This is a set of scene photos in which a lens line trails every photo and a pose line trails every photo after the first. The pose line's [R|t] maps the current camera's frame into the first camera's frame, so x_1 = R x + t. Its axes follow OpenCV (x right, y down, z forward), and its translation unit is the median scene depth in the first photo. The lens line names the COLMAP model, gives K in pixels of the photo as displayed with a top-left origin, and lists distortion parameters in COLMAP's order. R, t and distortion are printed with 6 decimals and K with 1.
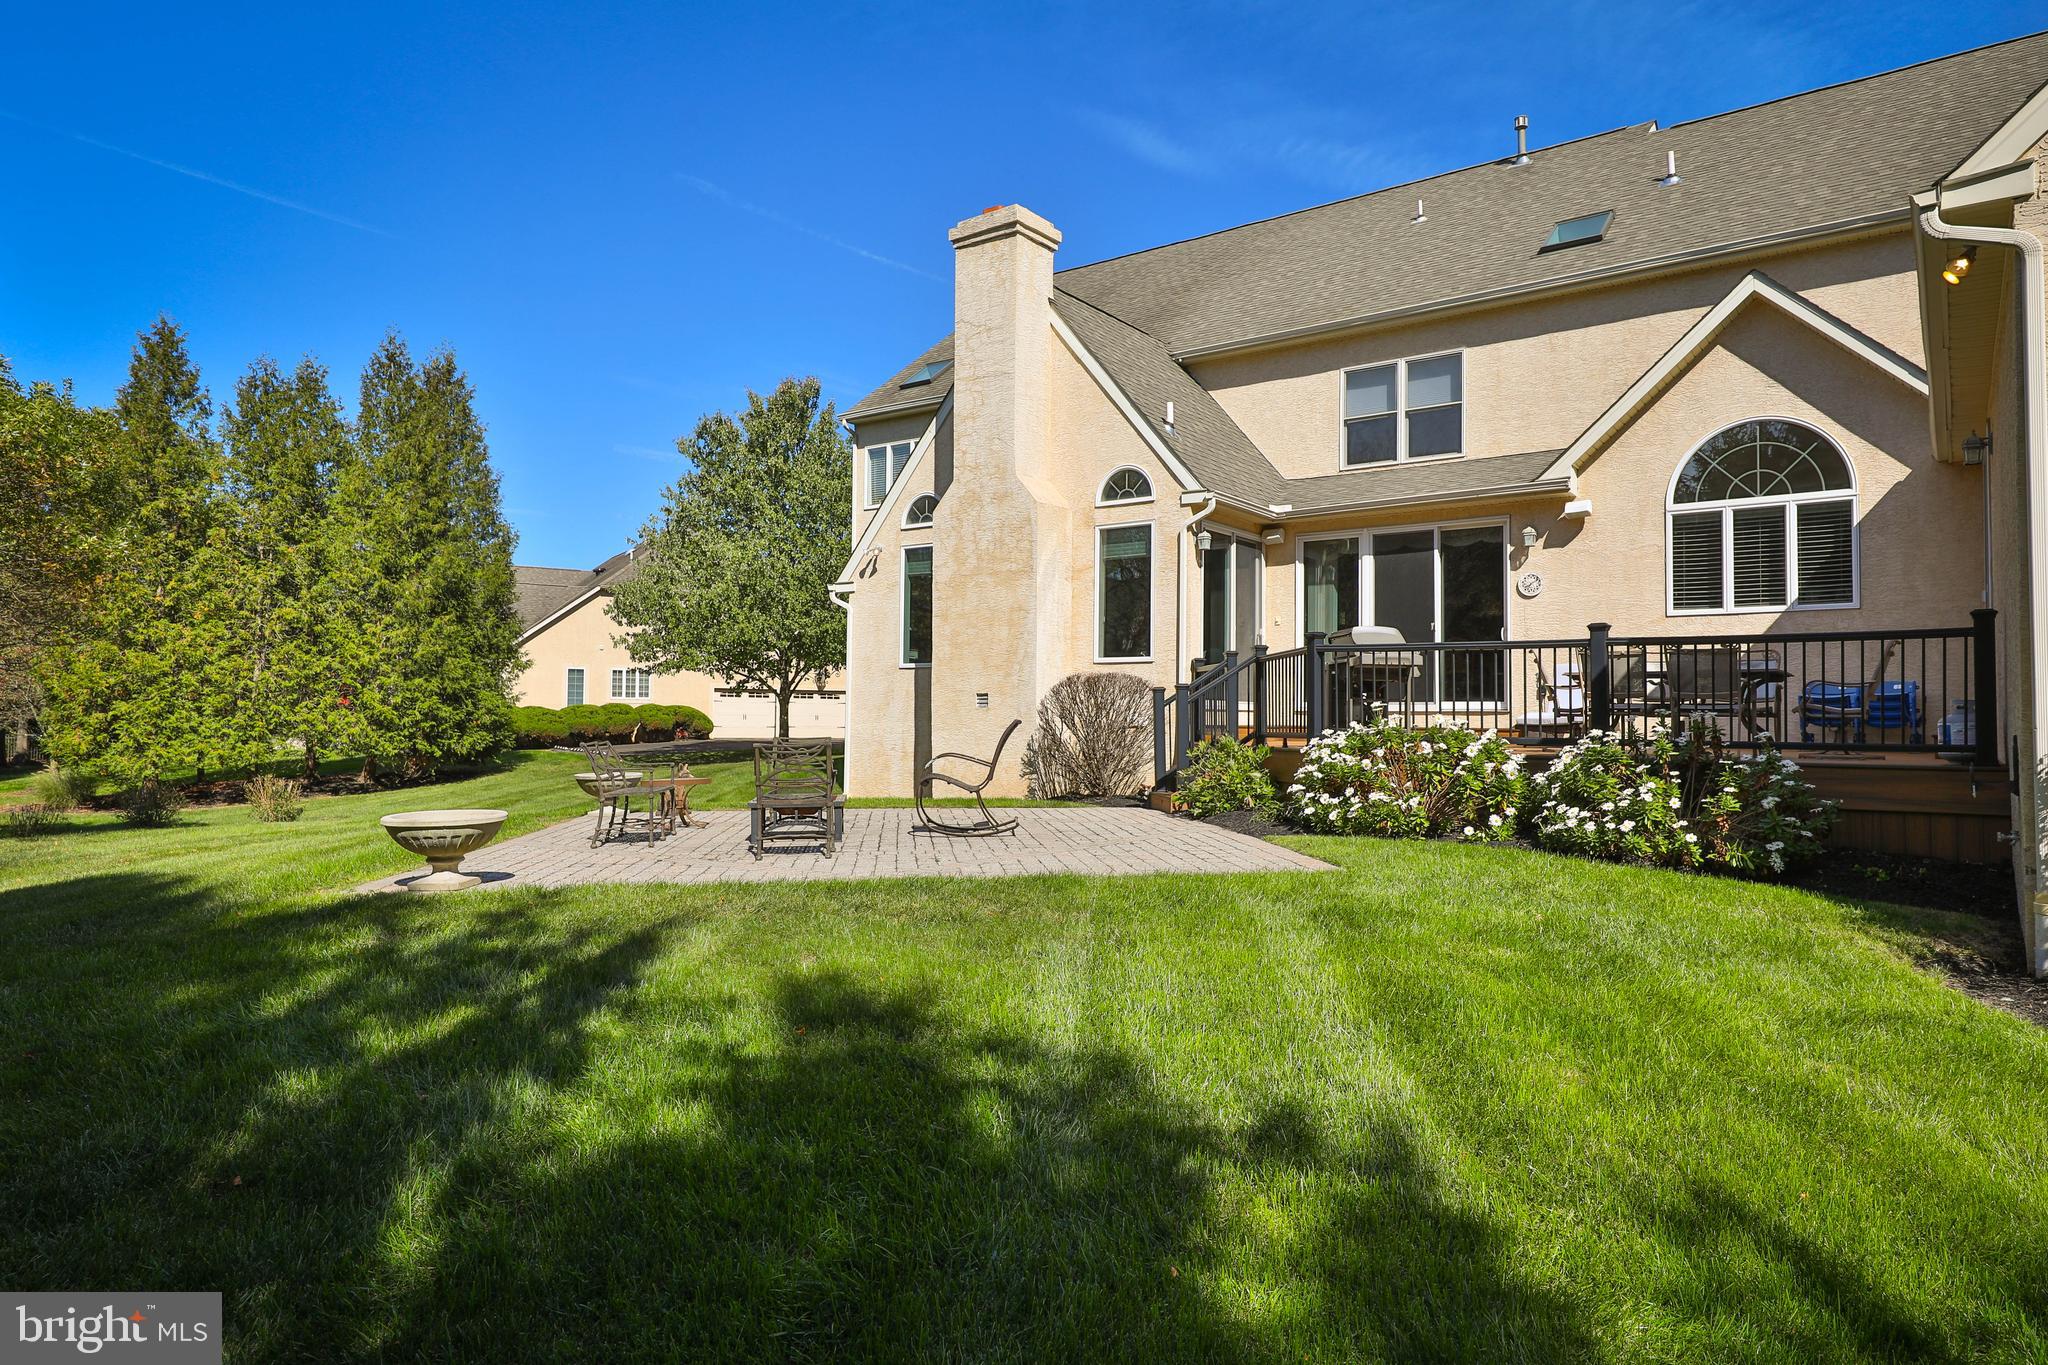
lens RADIAL K [[1120.9, 0, 1024.0], [0, 1120.9, 682.5], [0, 0, 1]] dist [0.001962, 0.000123]
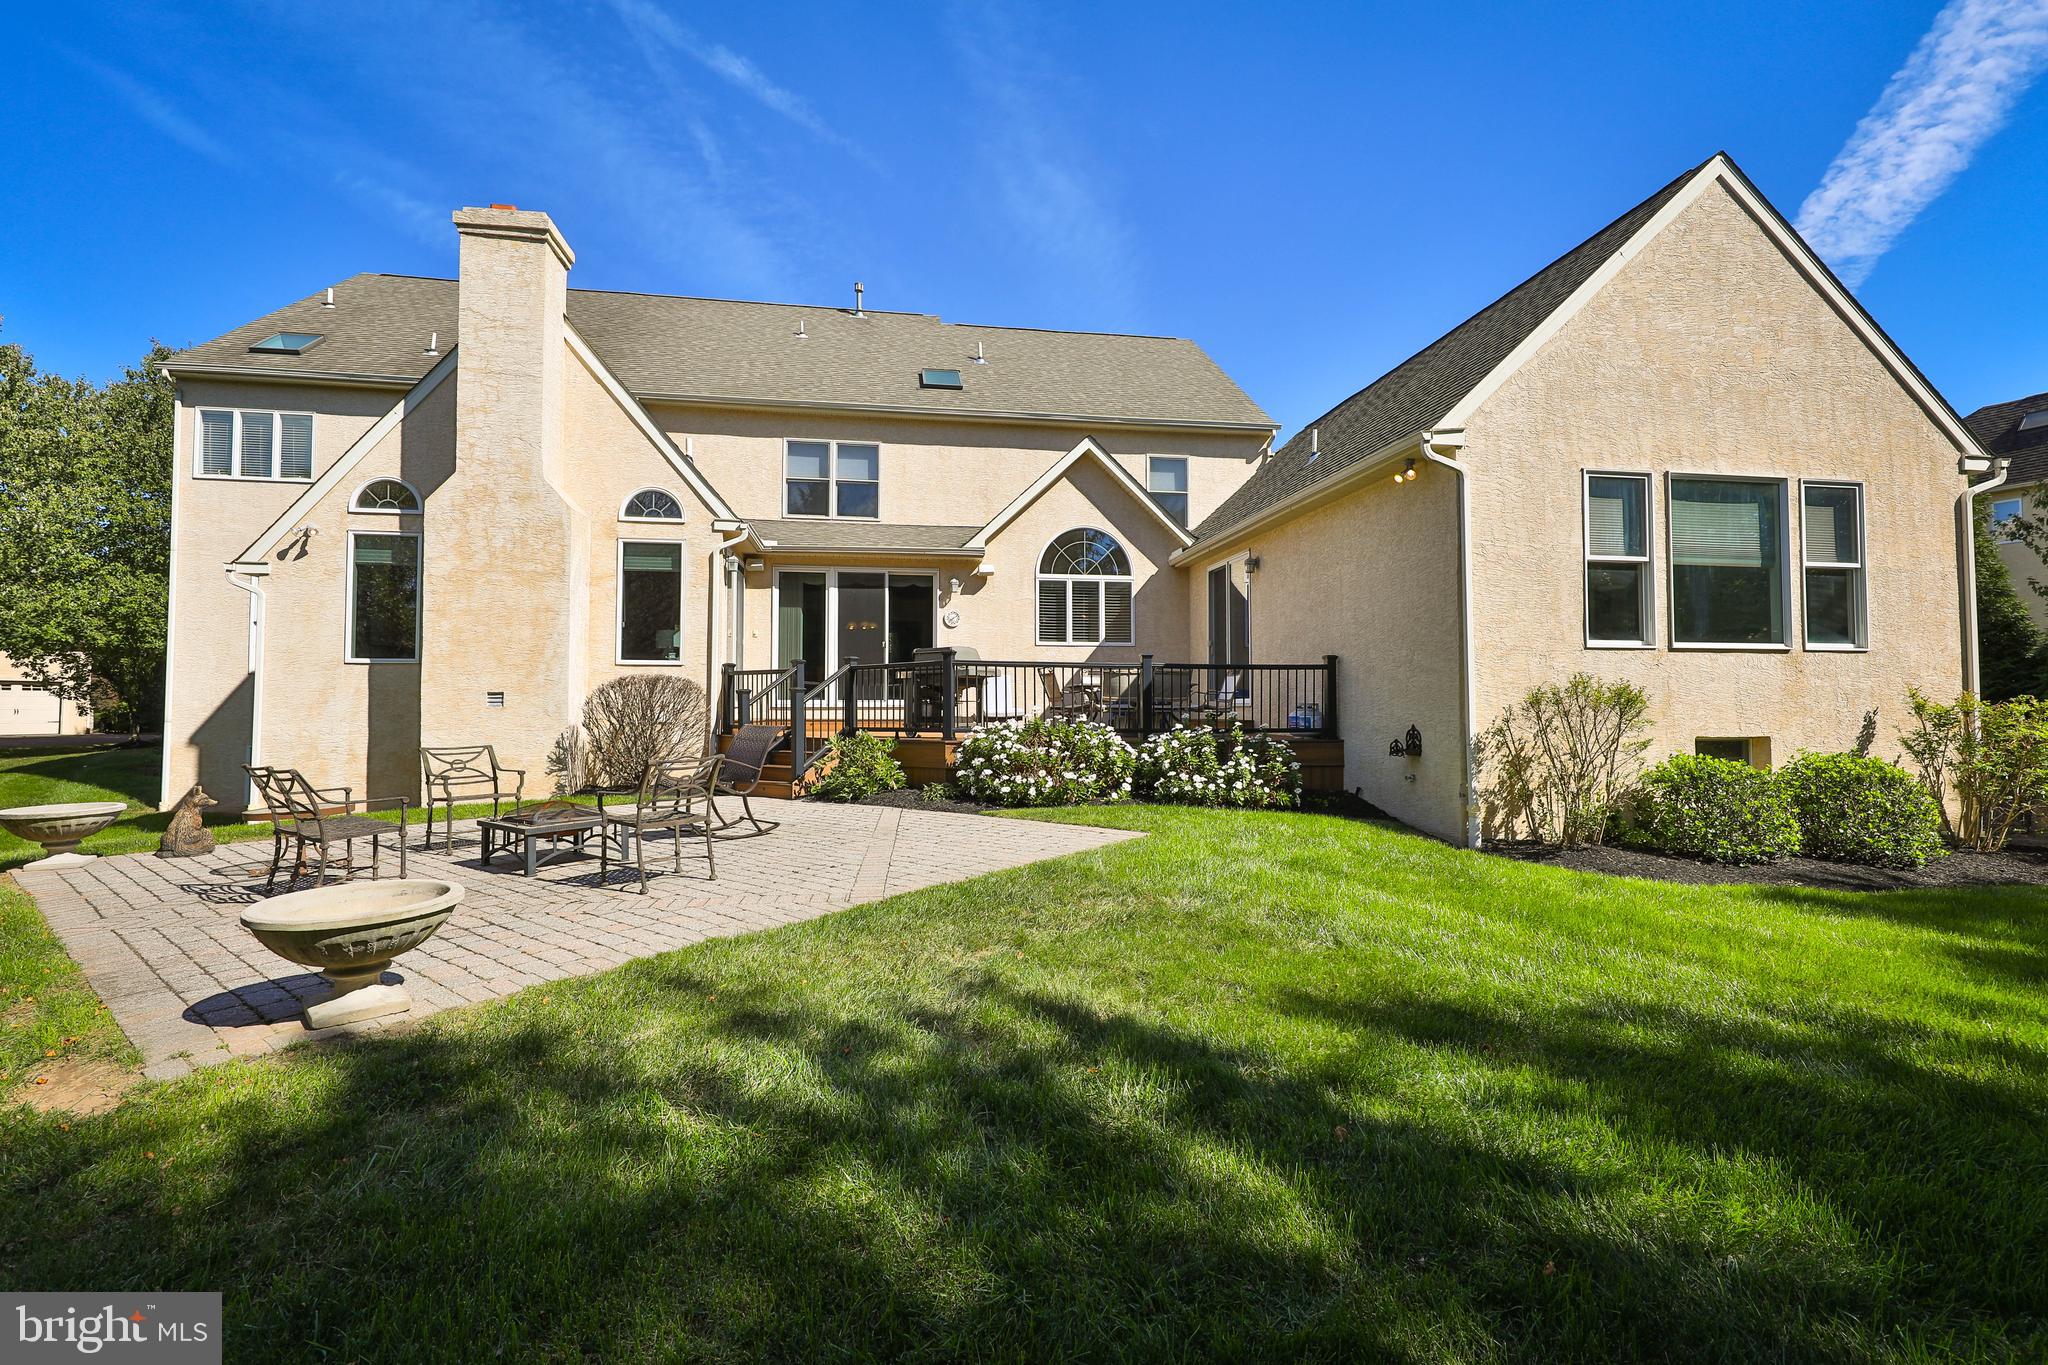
lens RADIAL K [[837.6, 0, 1024.0], [0, 837.6, 682.5], [0, 0, 1]] dist [-0.000801, -0.000131]
pose [[0.731988, 0.012475, 0.681203, -0.201430], [-0.014421, 0.999892, -0.002815, -0.003632], [-0.681164, -0.007763, 0.732089, 0.142737]]
